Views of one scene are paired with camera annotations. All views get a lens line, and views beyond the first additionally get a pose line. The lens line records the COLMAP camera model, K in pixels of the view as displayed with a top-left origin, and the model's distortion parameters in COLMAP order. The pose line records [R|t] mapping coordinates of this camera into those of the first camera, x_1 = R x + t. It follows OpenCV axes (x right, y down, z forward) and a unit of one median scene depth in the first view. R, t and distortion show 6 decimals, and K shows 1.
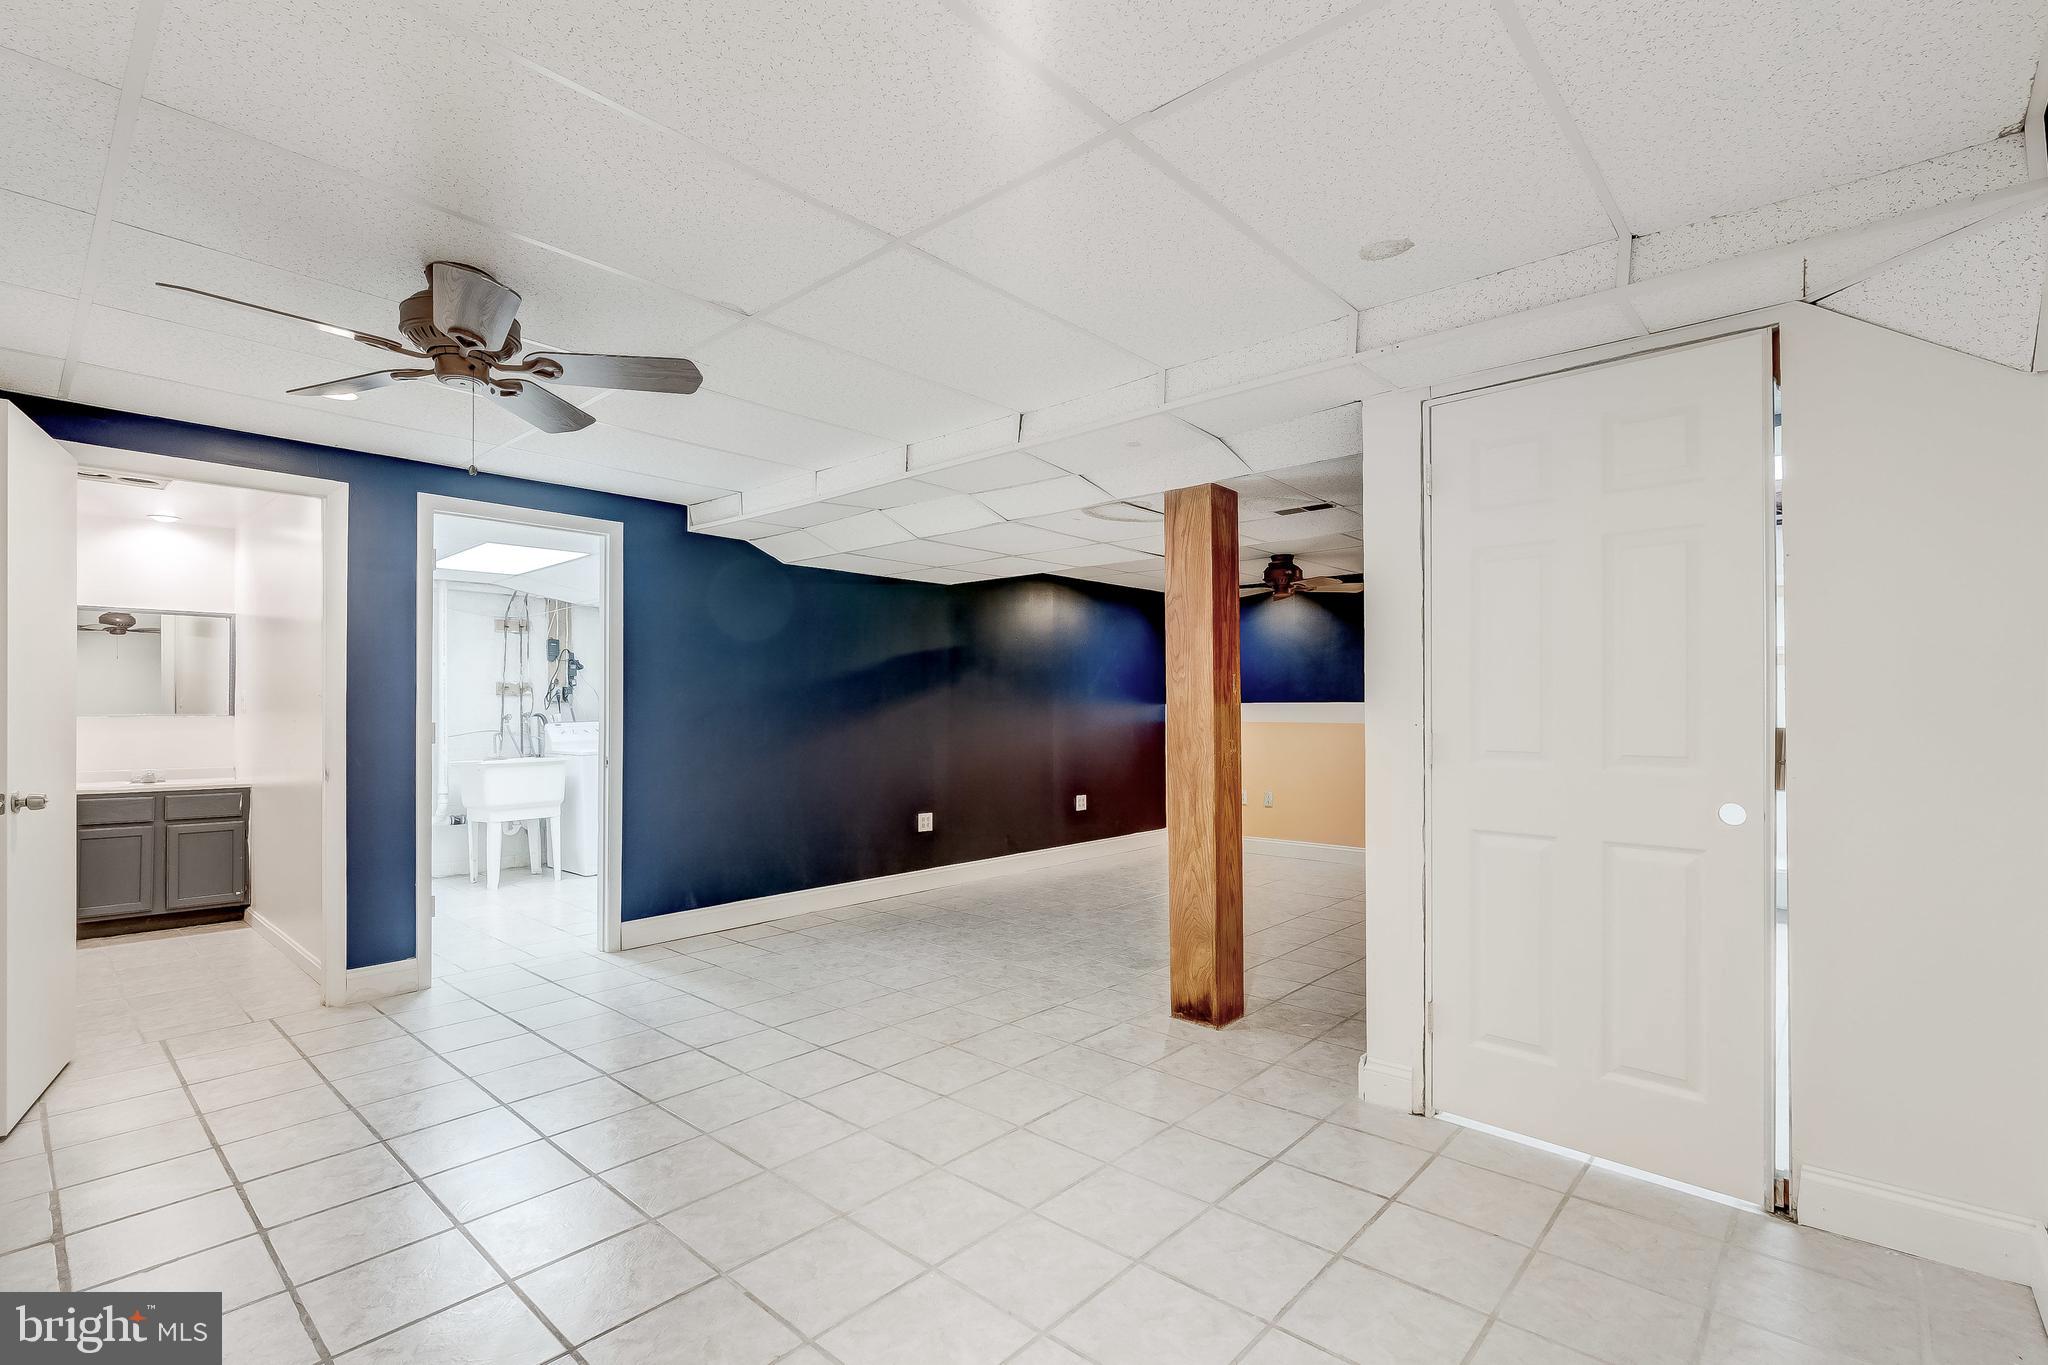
lens RADIAL K [[934.7, 0, 1012.2], [0, 934.7, 696.1], [0, 0, 1]] dist [-0.003464, 0.000672]
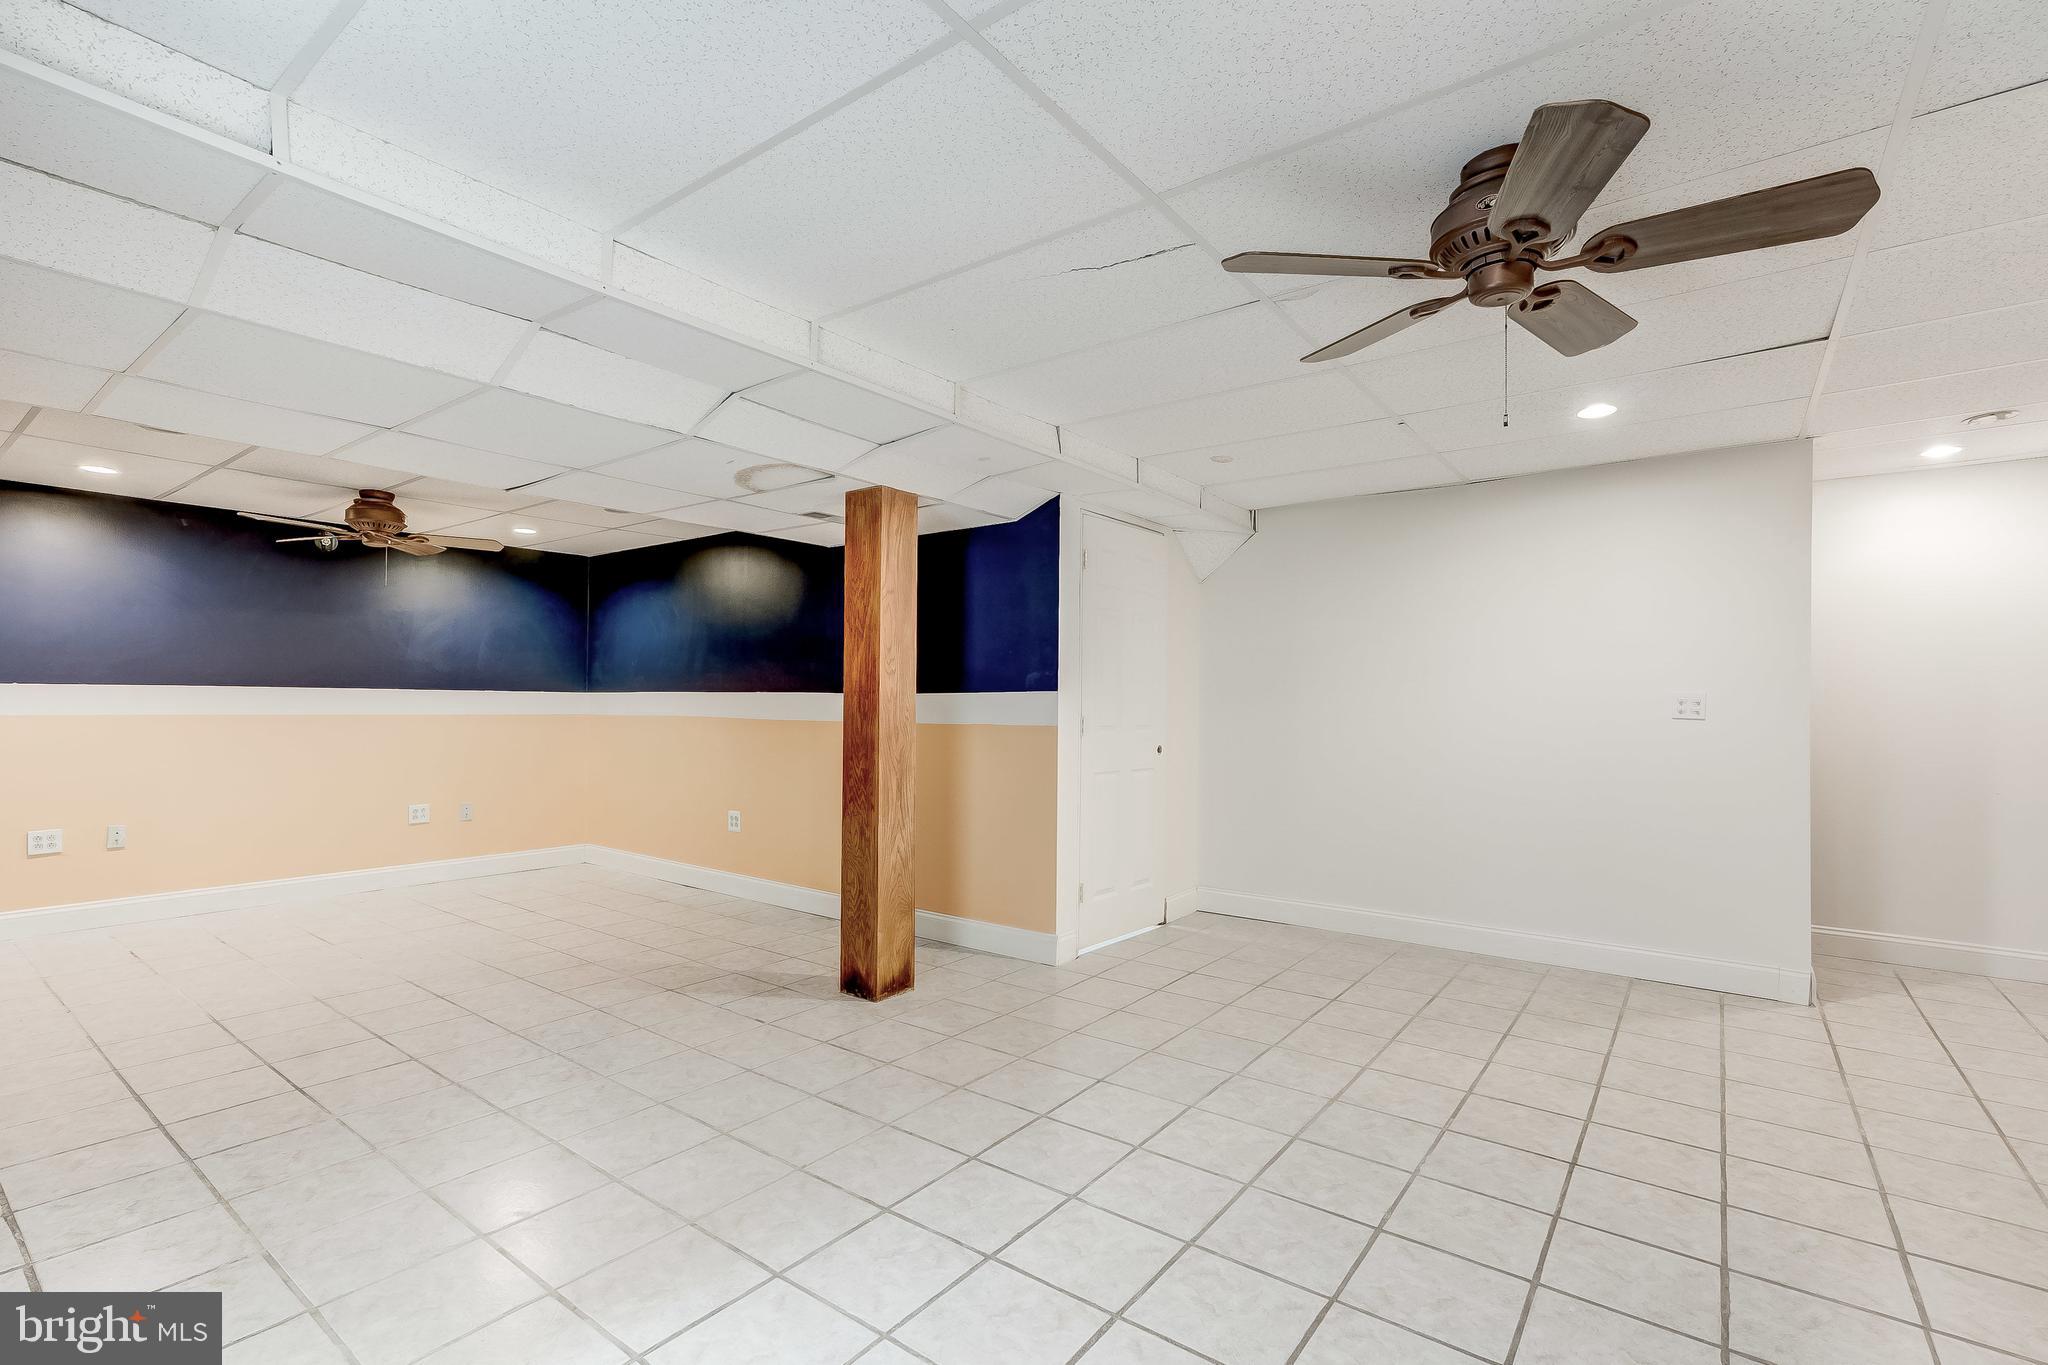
lens RADIAL K [[934.7, 0, 1015.5], [0, 934.7, 683.0], [0, 0, 1]] dist [-0.003464, 0.000672]
pose [[-0.088644, 0.019874, 0.995865, -0.419255], [-0.021330, 0.999534, -0.021846, 0.007013], [-0.995835, -0.023178, -0.088179, 0.458466]]
